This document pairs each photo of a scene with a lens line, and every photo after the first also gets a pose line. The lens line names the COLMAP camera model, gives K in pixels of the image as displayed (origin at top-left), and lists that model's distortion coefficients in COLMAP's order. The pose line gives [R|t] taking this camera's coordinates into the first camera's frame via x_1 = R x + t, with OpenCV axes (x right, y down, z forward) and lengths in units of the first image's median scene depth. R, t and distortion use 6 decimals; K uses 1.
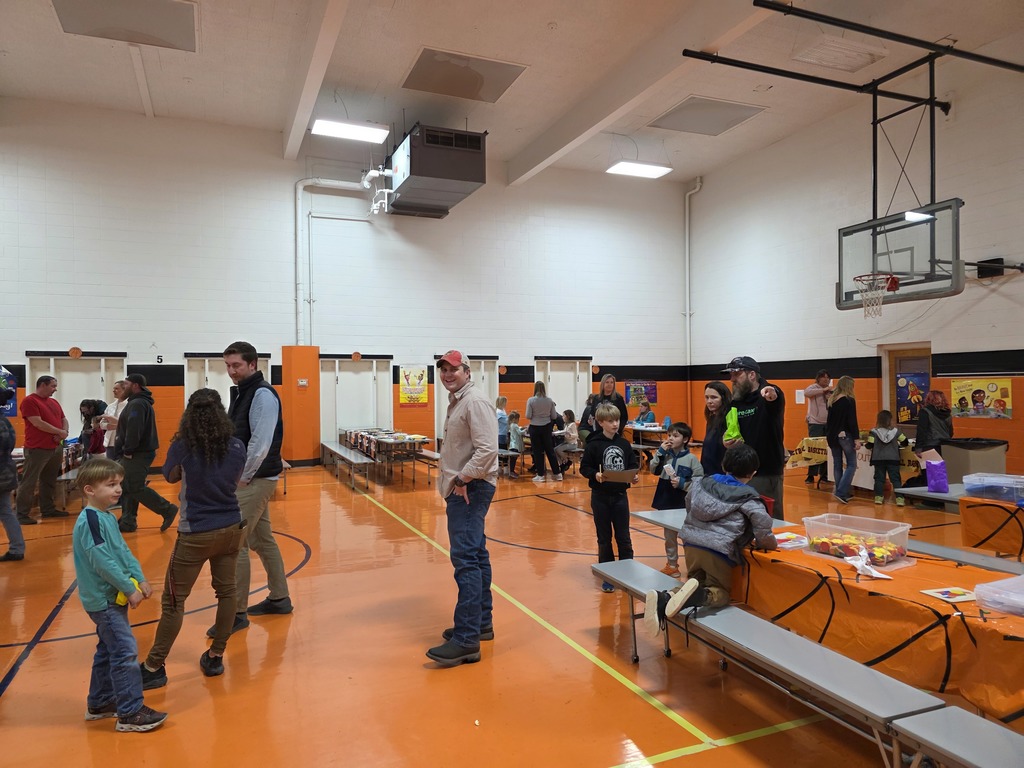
lens RADIAL K [[659.7, 0, 540.7], [0, 659.7, 382.1], [0, 0, 1]] dist [0.052725, -0.080861]
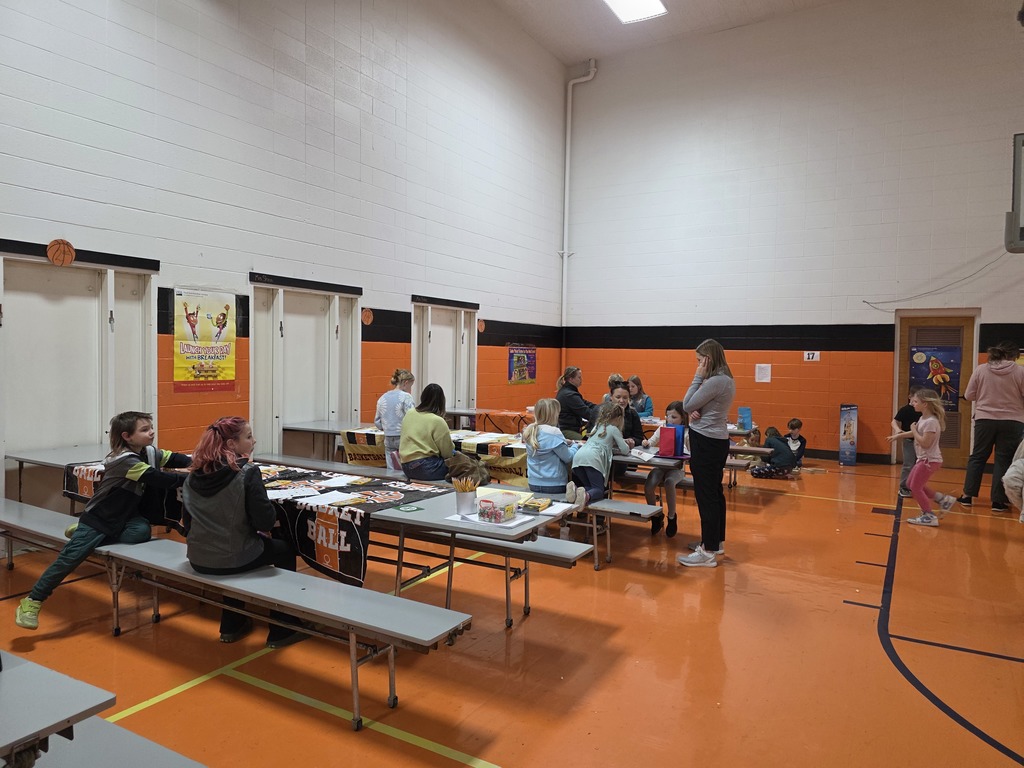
lens RADIAL K [[659.7, 0, 540.7], [0, 659.7, 382.1], [0, 0, 1]] dist [0.052725, -0.080861]
pose [[0.823904, 0.000585, 0.566730, -0.255819], [-0.027529, 0.998860, 0.038990, 0.009742], [-0.566061, -0.047726, 0.822981, 0.529201]]
